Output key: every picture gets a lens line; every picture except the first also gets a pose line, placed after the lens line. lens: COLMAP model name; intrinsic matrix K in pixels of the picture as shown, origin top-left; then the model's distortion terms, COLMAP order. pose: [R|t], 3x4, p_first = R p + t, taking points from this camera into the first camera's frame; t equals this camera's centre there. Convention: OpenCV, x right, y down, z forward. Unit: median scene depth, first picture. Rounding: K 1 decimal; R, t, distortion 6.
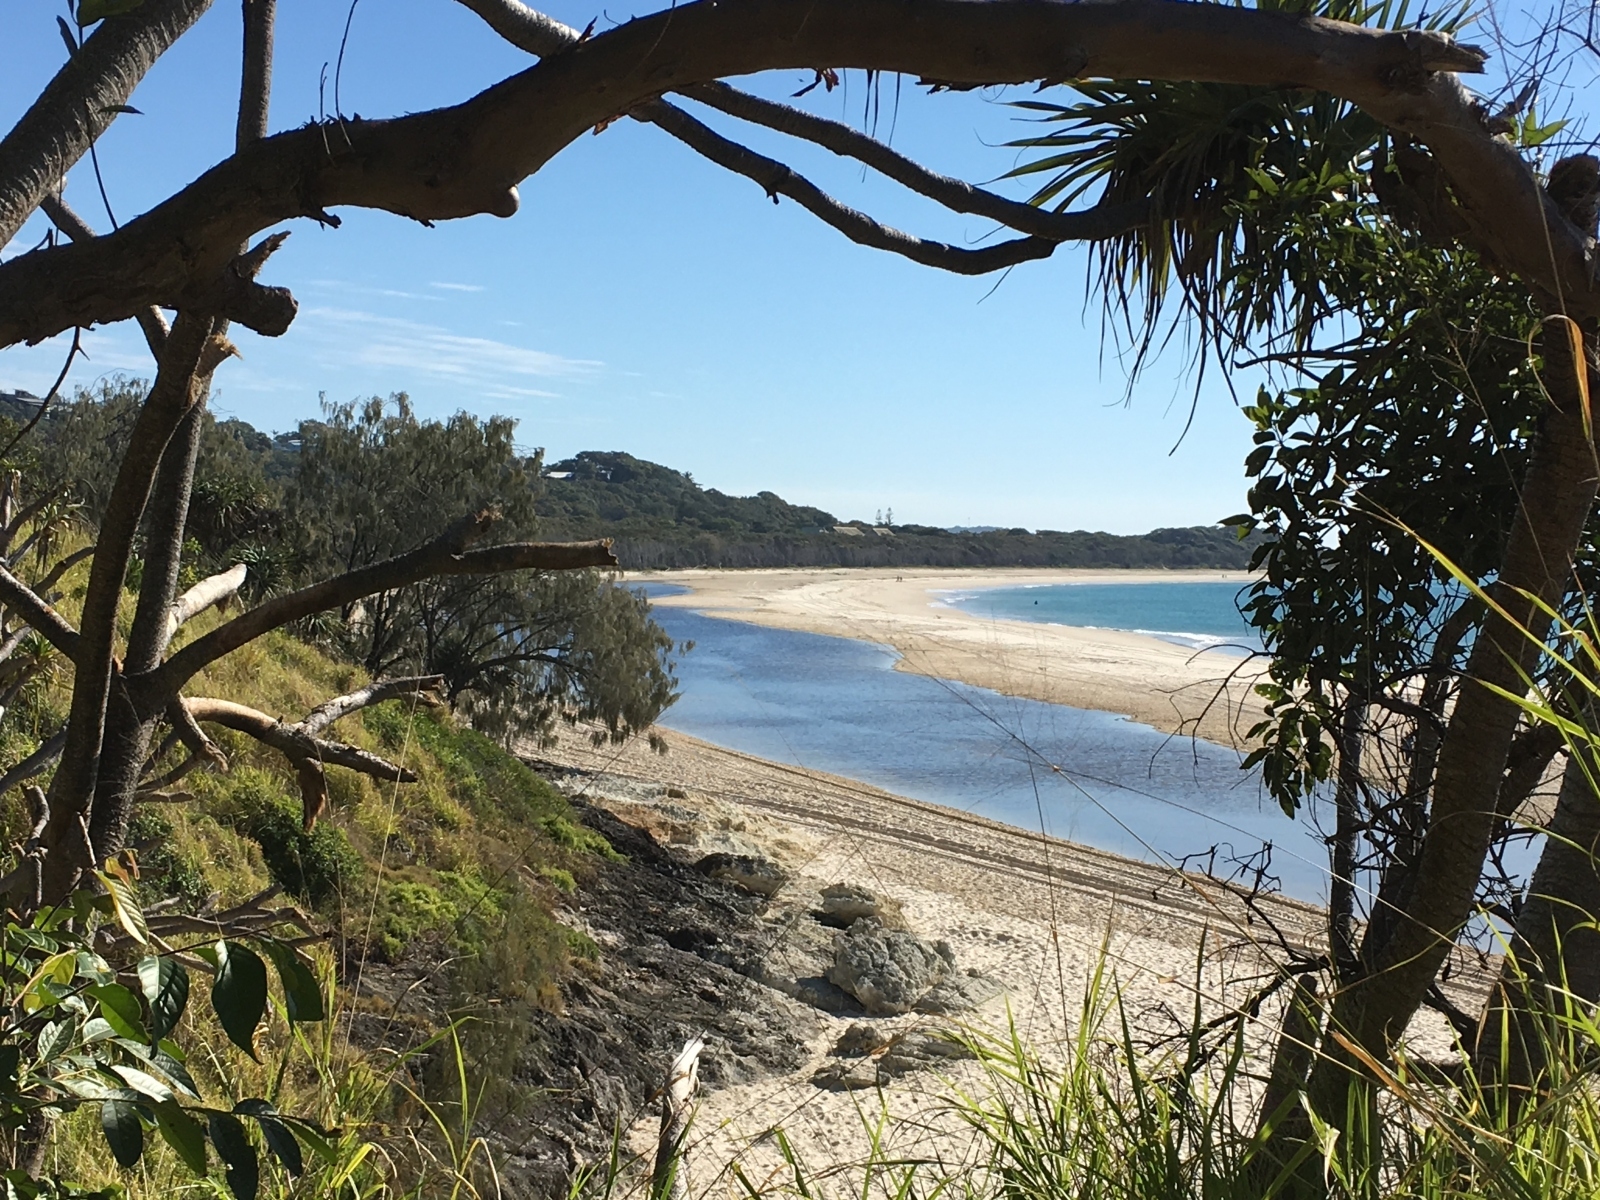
lens RADIAL K [[2668.2, 0, 798.6], [0, 2668.2, 597.4], [0, 0, 1]] dist [0.051435, 0.000000]
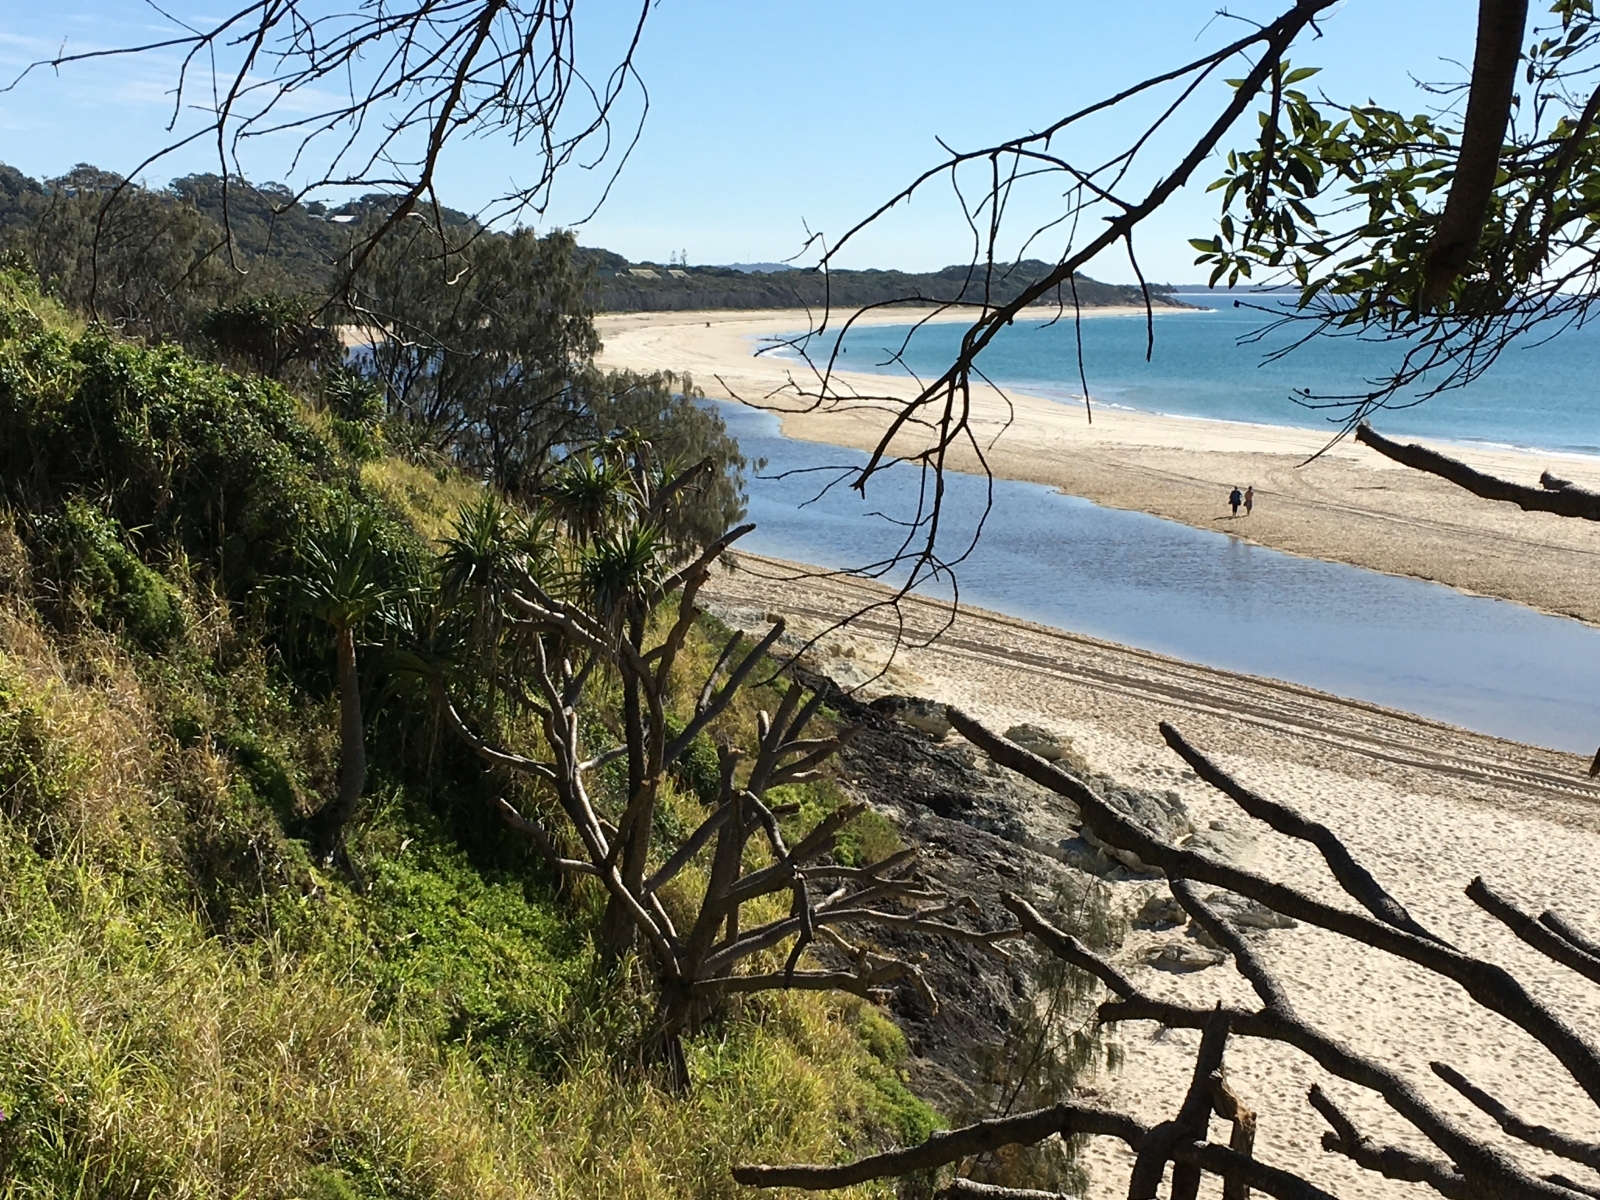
lens RADIAL K [[2668.2, 0, 803.2], [0, 2668.2, 595.7], [0, 0, 1]] dist [0.051435, 0.000000]
pose [[0.996223, -0.024150, 0.083402, -0.047903], [0.015911, 0.995052, 0.098069, -0.012860], [-0.085357, -0.096372, 0.991679, 0.008773]]
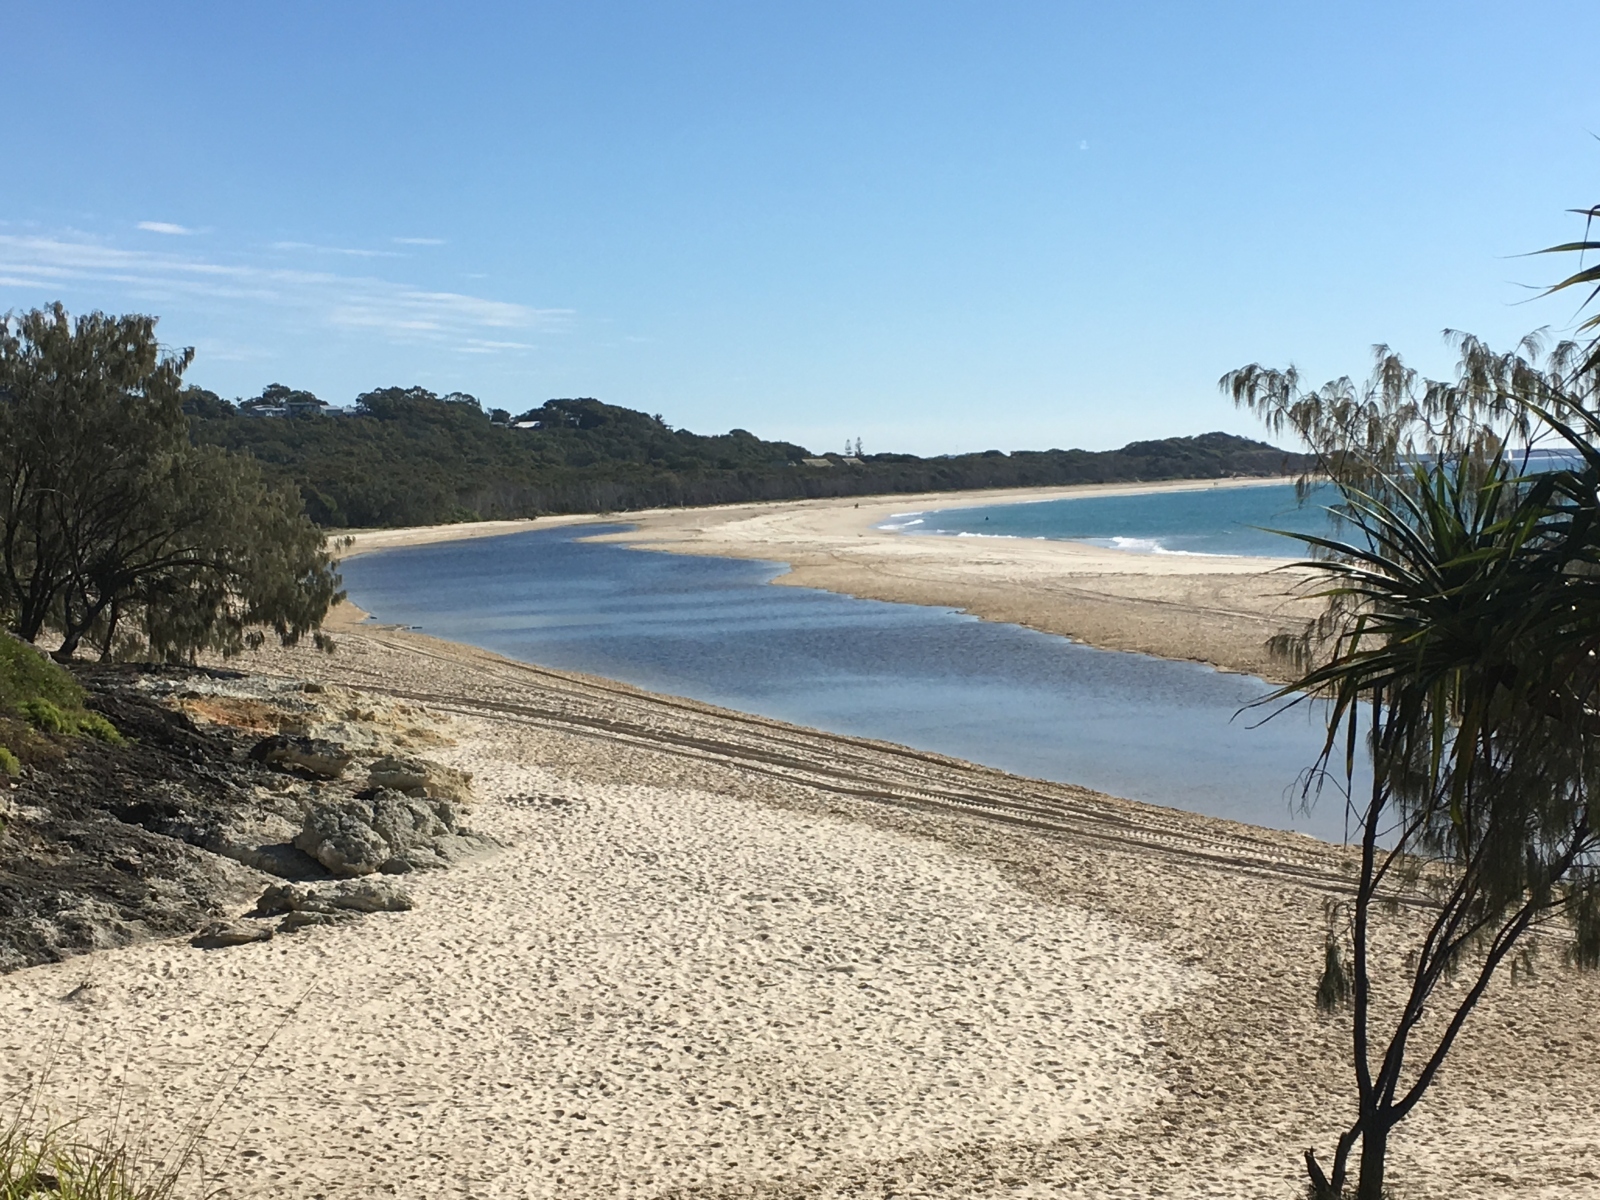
lens RADIAL K [[2668.2, 0, 804.1], [0, 2668.2, 605.9], [0, 0, 1]] dist [0.051435, 0.000000]
pose [[0.998142, -0.060921, 0.001195, 0.054416], [0.060869, 0.997801, 0.026240, 0.011747], [-0.002791, -0.026118, 0.999655, 0.010547]]
